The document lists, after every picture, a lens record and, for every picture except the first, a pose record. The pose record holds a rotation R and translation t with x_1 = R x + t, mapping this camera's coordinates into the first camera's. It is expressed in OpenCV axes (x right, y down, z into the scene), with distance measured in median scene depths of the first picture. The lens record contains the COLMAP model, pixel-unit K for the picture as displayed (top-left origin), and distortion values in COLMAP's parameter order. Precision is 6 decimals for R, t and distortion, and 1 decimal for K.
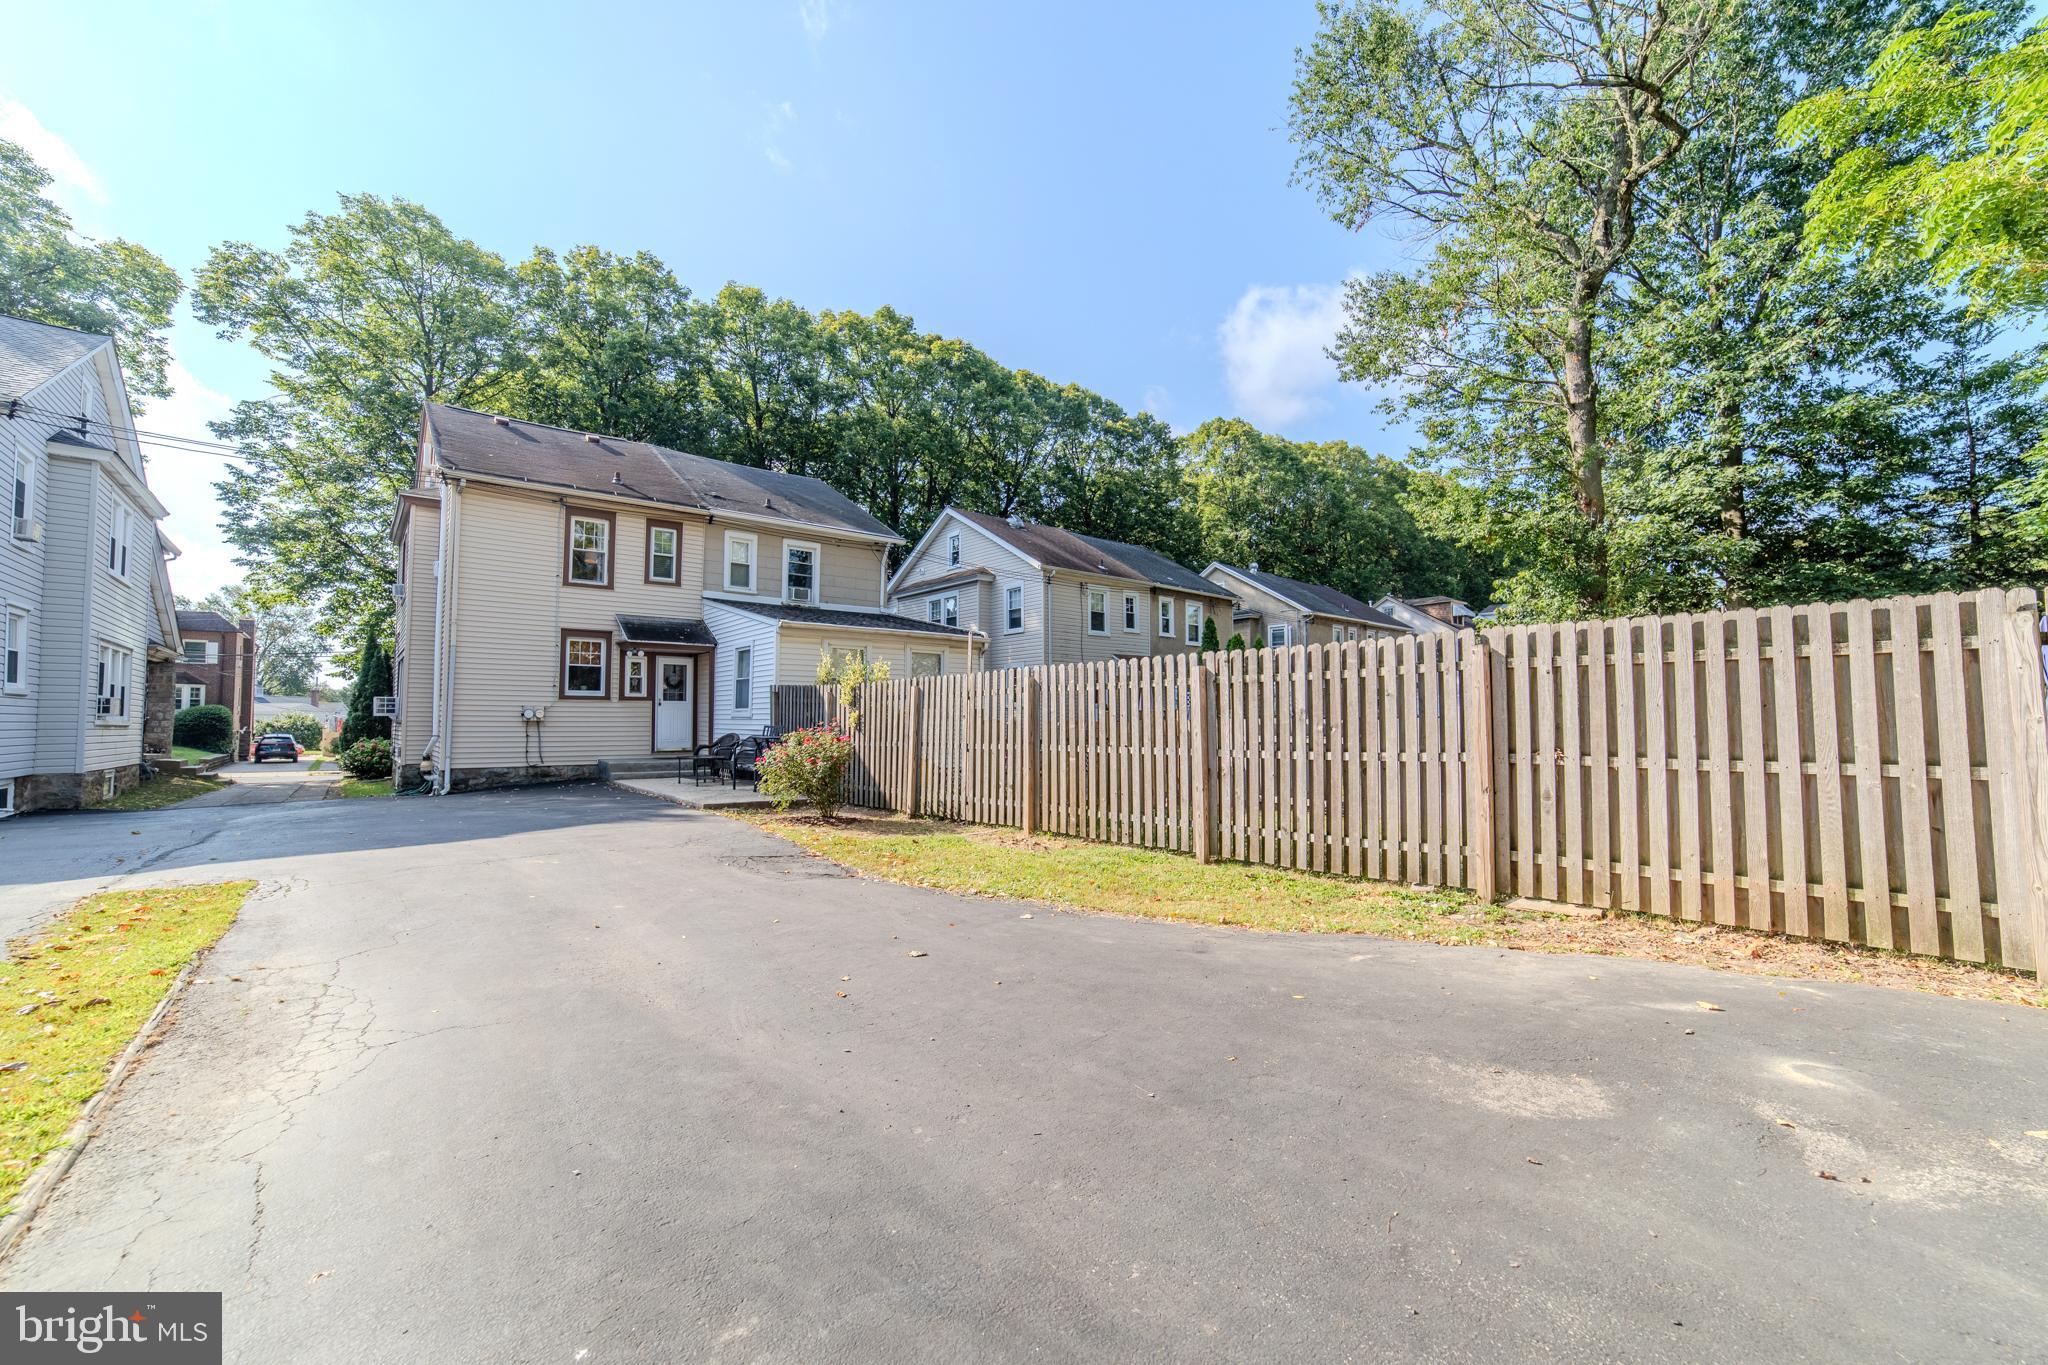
lens RADIAL K [[853.2, 0, 1018.2], [0, 853.2, 696.7], [0, 0, 1]] dist [-0.000219, -0.000236]
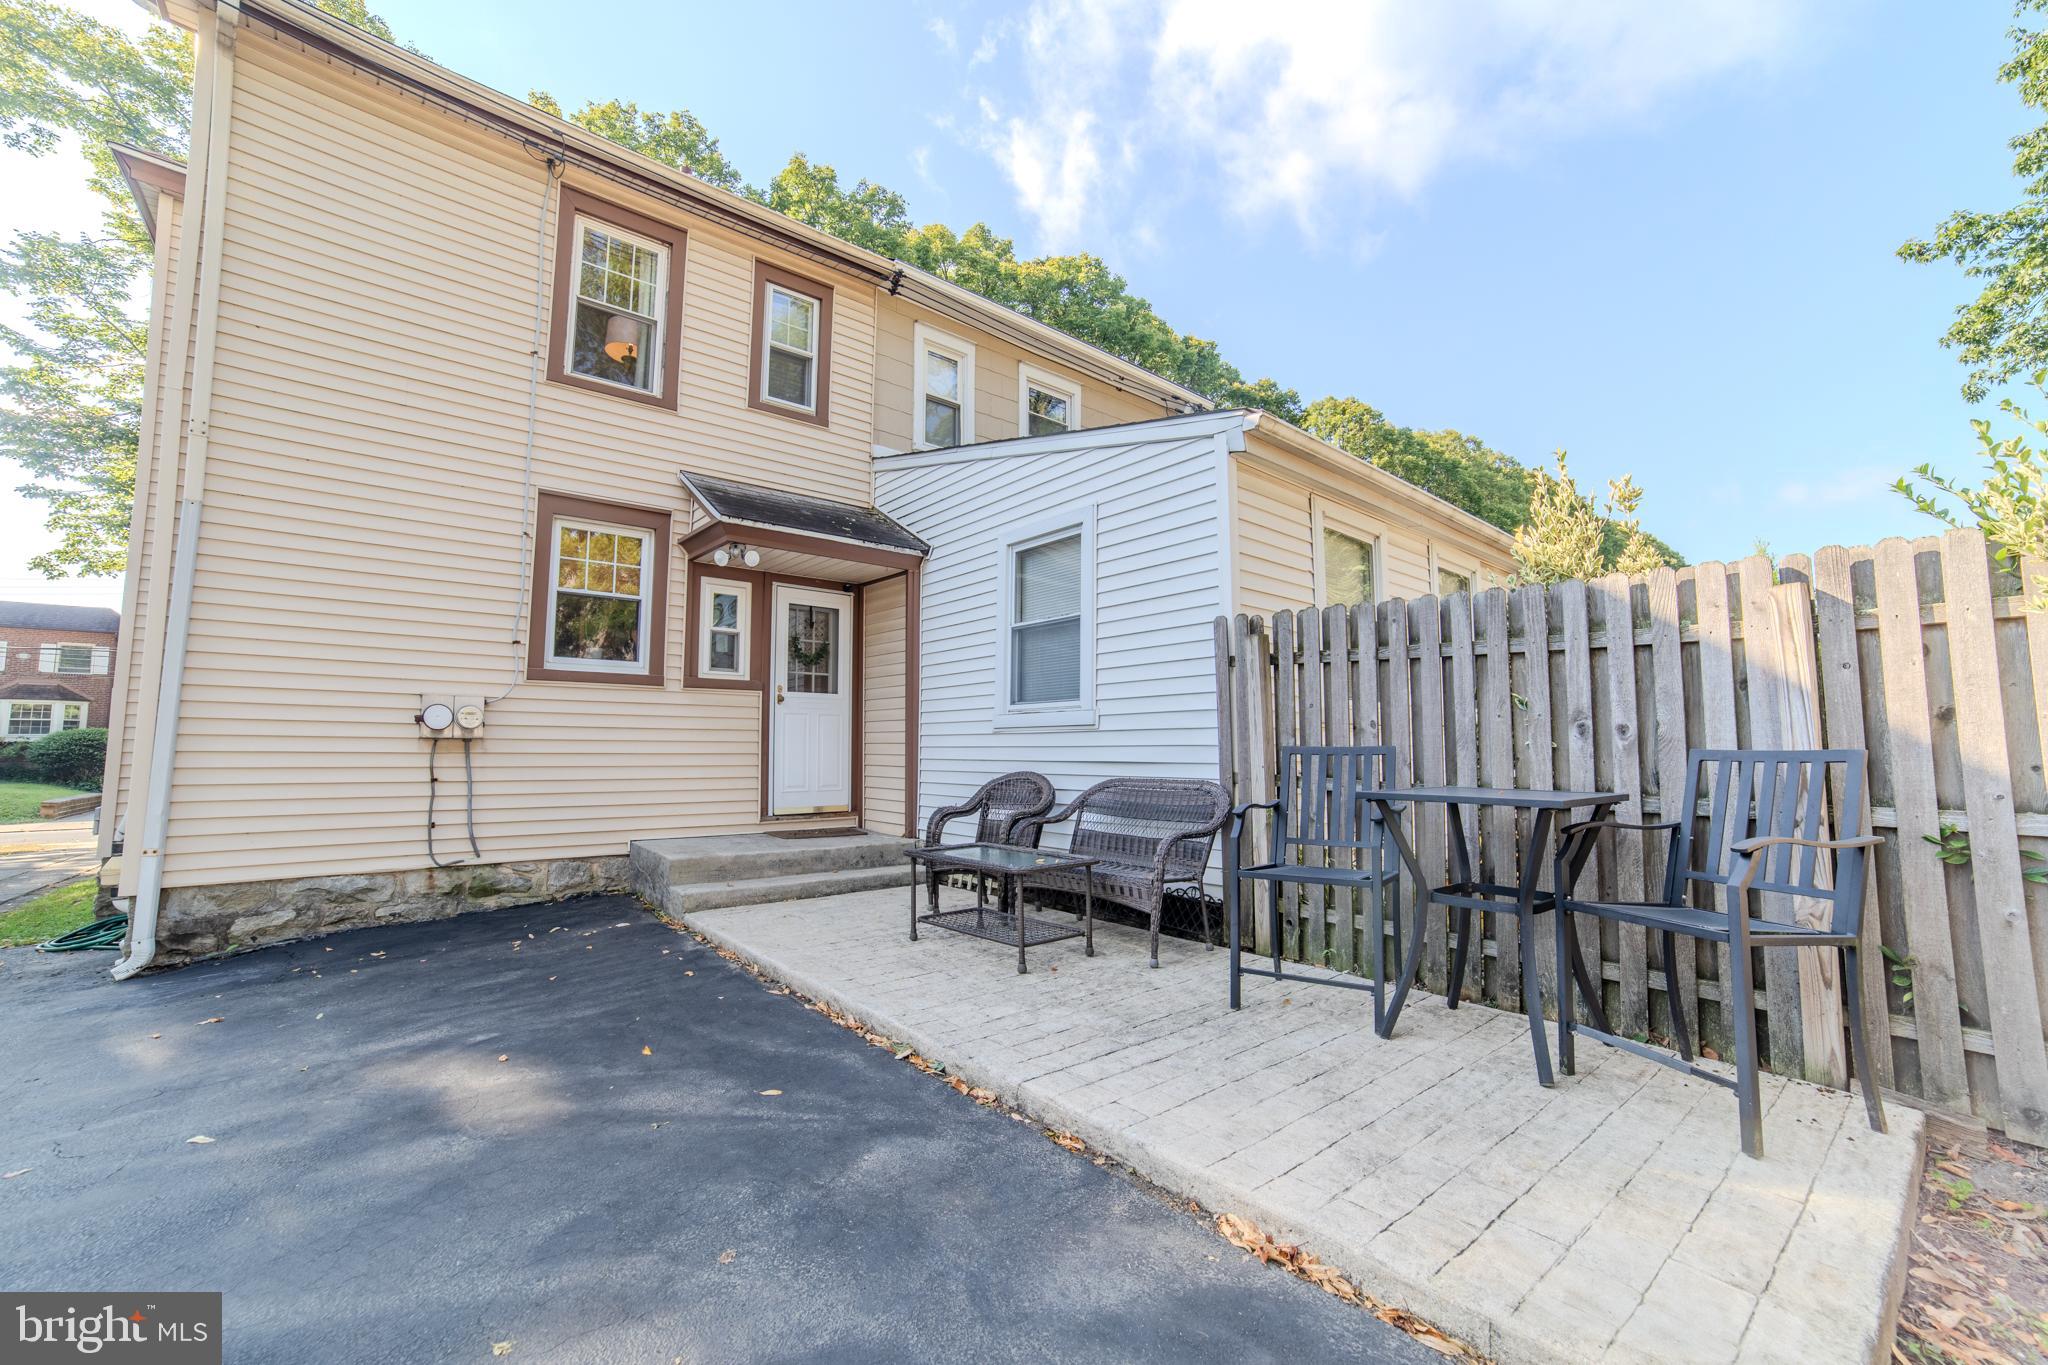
lens RADIAL K [[819.5, 0, 1024.0], [0, 819.5, 682.5], [0, 0, 1]] dist [0.000347, 0.000508]
pose [[0.999656, 0.000079, 0.026216, -0.315979], [0.001281, 0.998653, -0.051879, 0.021770], [-0.026184, 0.051895, 0.998309, 0.607888]]
